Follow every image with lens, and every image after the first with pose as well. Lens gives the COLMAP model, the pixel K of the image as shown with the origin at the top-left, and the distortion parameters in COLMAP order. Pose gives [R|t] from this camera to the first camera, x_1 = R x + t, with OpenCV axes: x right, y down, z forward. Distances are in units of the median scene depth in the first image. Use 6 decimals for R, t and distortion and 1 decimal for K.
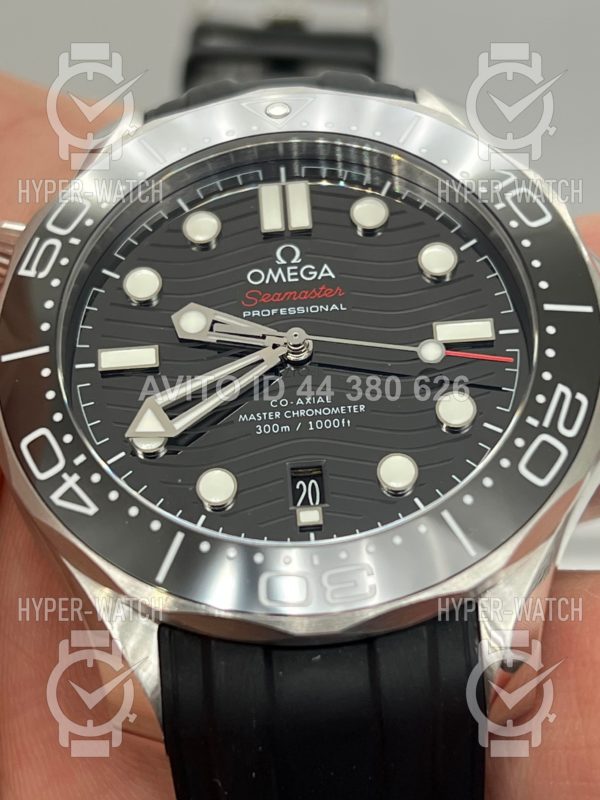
lens RADIAL K [[1870.7, 0, 300.0], [0, 1870.7, 400.0], [0, 0, 1]] dist [0.205091, -0.021261]
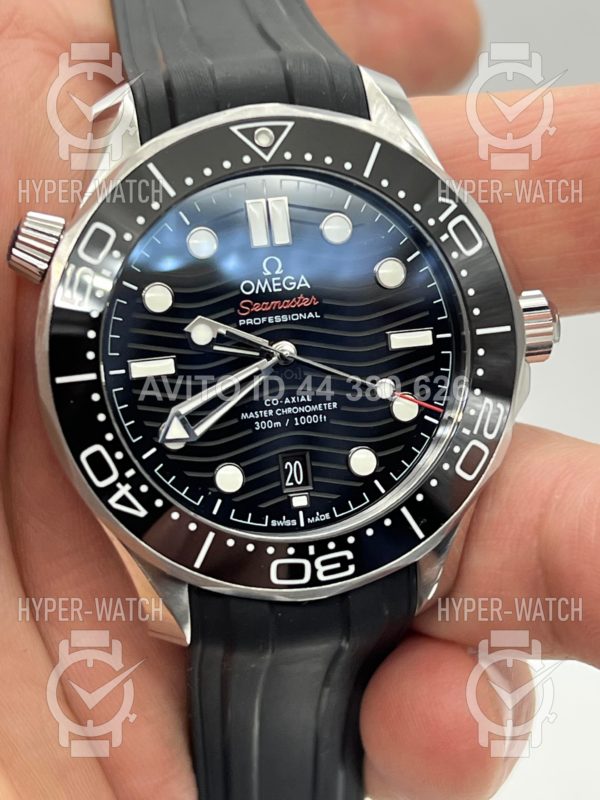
lens RADIAL K [[1870.7, 0, 300.0], [0, 1870.7, 400.0], [0, 0, 1]] dist [0.205091, -0.021261]
pose [[0.976821, -0.043578, 0.209577, -0.262824], [-0.063953, 0.874930, 0.480007, -0.621621], [-0.204283, -0.482284, 0.851863, -0.104741]]
